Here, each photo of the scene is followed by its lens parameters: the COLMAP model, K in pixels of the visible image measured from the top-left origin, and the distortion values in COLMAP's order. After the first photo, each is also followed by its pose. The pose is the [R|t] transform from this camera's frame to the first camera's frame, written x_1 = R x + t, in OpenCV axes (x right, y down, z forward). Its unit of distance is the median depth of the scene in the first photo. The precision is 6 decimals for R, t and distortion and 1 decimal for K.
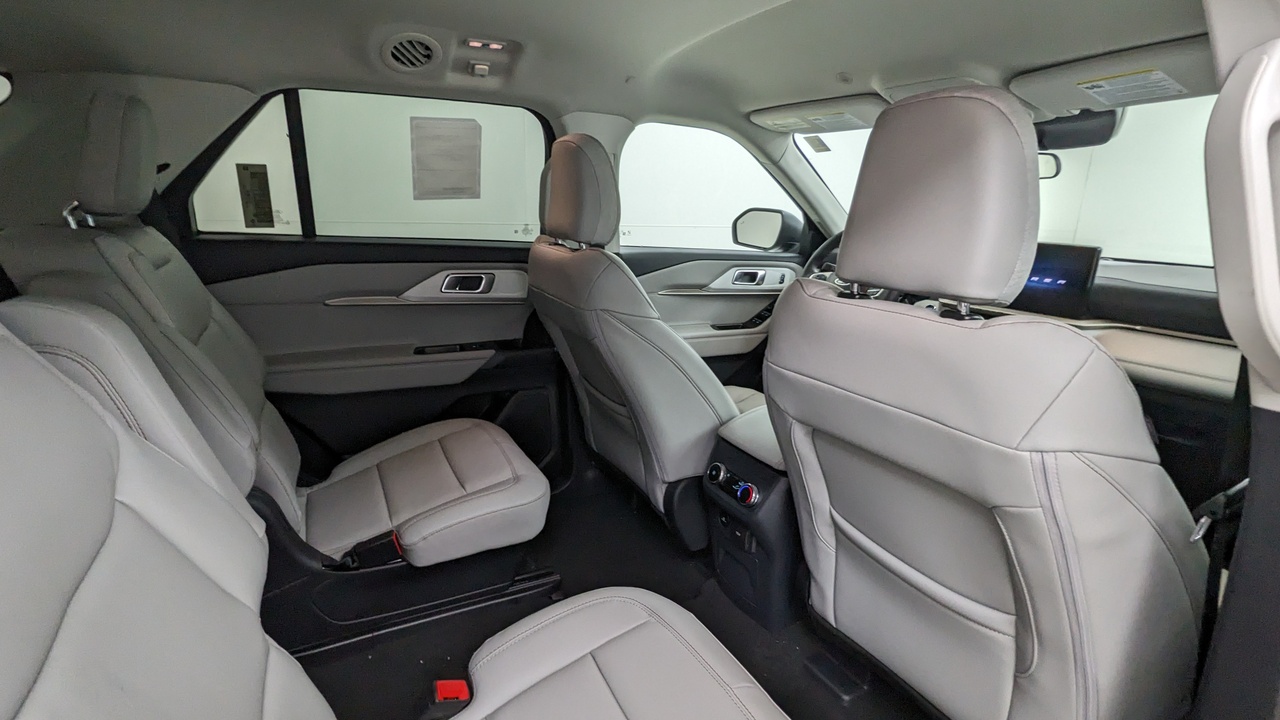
lens RADIAL K [[590.5, 0, 640.6], [0, 590.5, 354.3], [0, 0, 1]] dist [-0.025833, 0.002512]
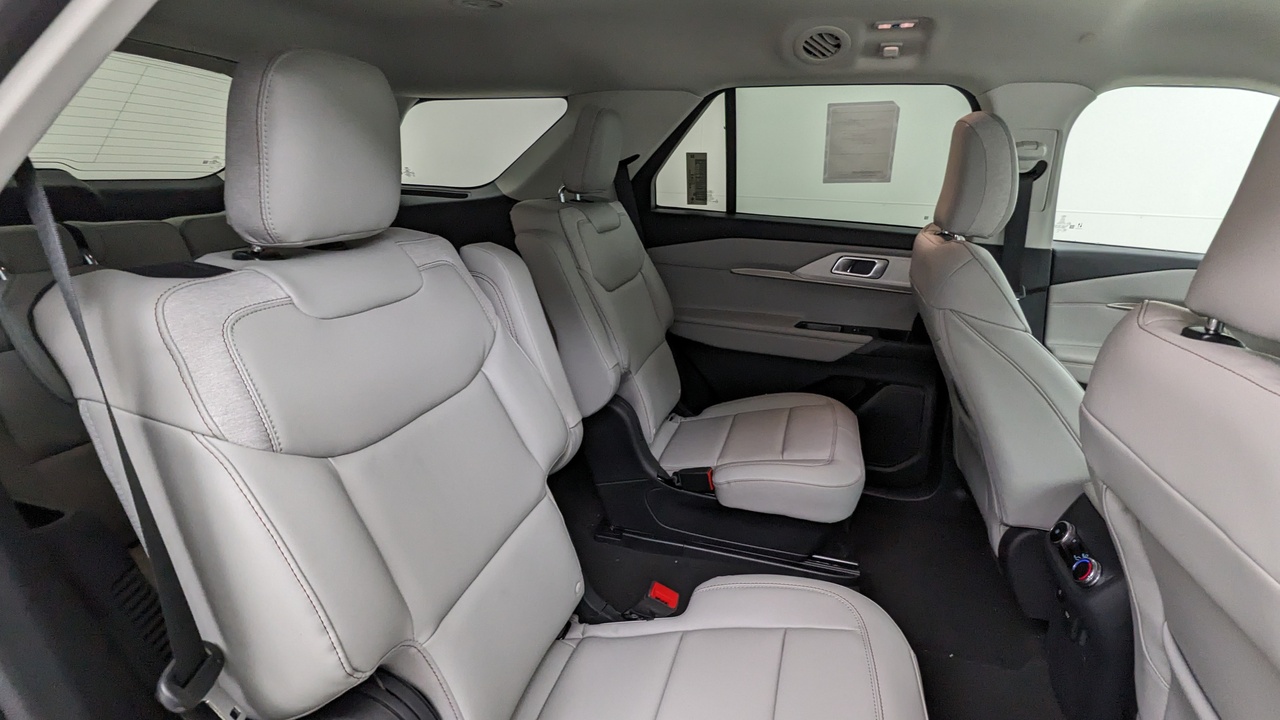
lens RADIAL K [[590.5, 0, 649.9], [0, 590.5, 354.0], [0, 0, 1]] dist [-0.025833, 0.002512]
pose [[0.720330, 0.196484, -0.665221, 0.184281], [-0.174586, 0.979523, 0.100269, -0.016351], [0.671301, 0.043911, 0.739883, 0.026878]]
